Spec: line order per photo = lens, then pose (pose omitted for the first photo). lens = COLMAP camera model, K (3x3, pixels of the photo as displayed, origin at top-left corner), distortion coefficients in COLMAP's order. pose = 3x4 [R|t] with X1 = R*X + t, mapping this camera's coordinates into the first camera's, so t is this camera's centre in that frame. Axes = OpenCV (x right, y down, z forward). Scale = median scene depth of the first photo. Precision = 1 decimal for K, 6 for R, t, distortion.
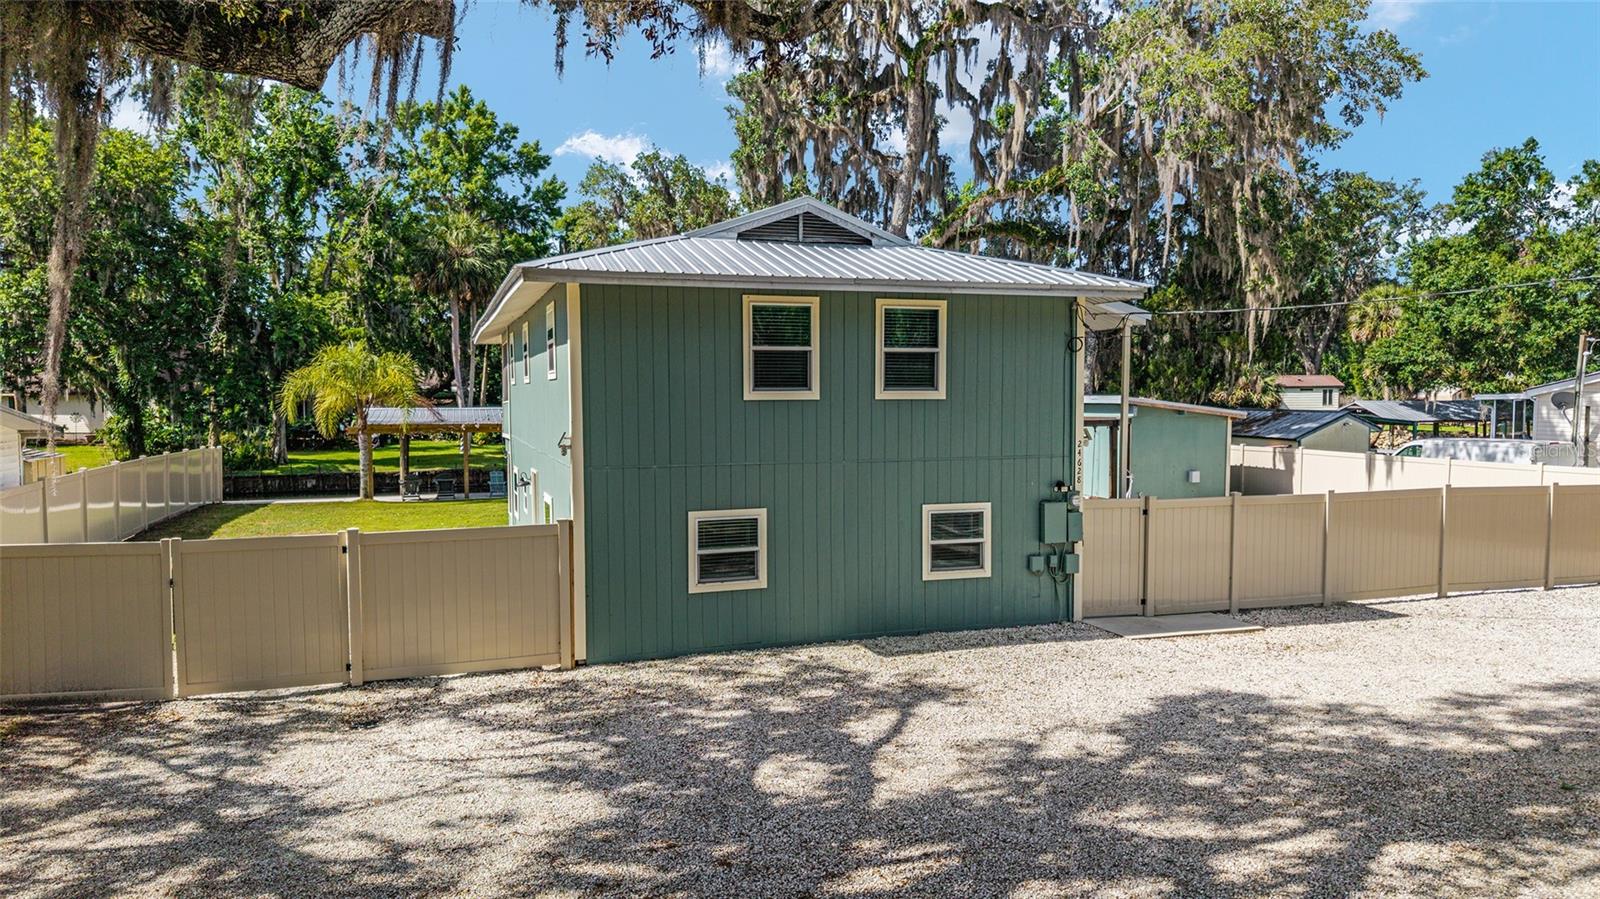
lens RADIAL K [[1065.3, 0, 798.4], [0, 1065.3, 453.8], [0, 0, 1]] dist [0.030879, -0.031784]
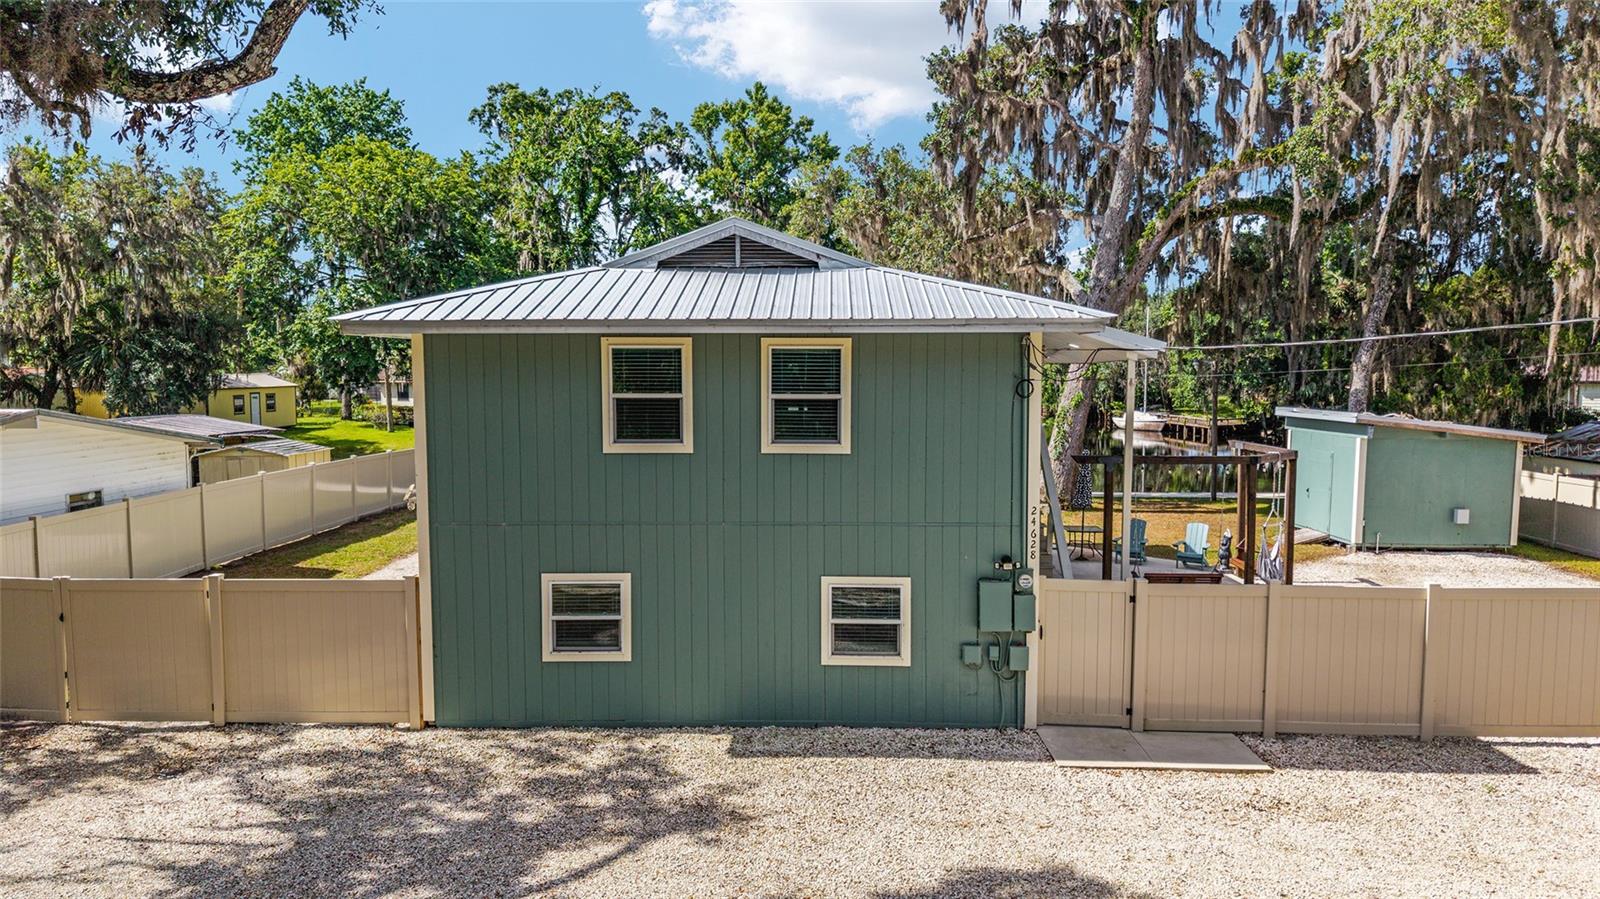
lens RADIAL K [[1065.3, 0, 798.4], [0, 1065.3, 453.8], [0, 0, 1]] dist [0.030879, -0.031784]
pose [[0.937882, 0.030863, -0.345578, 0.378351], [-0.022973, 0.999374, 0.026905, -0.070852], [0.346192, -0.017295, 0.938004, 0.187530]]
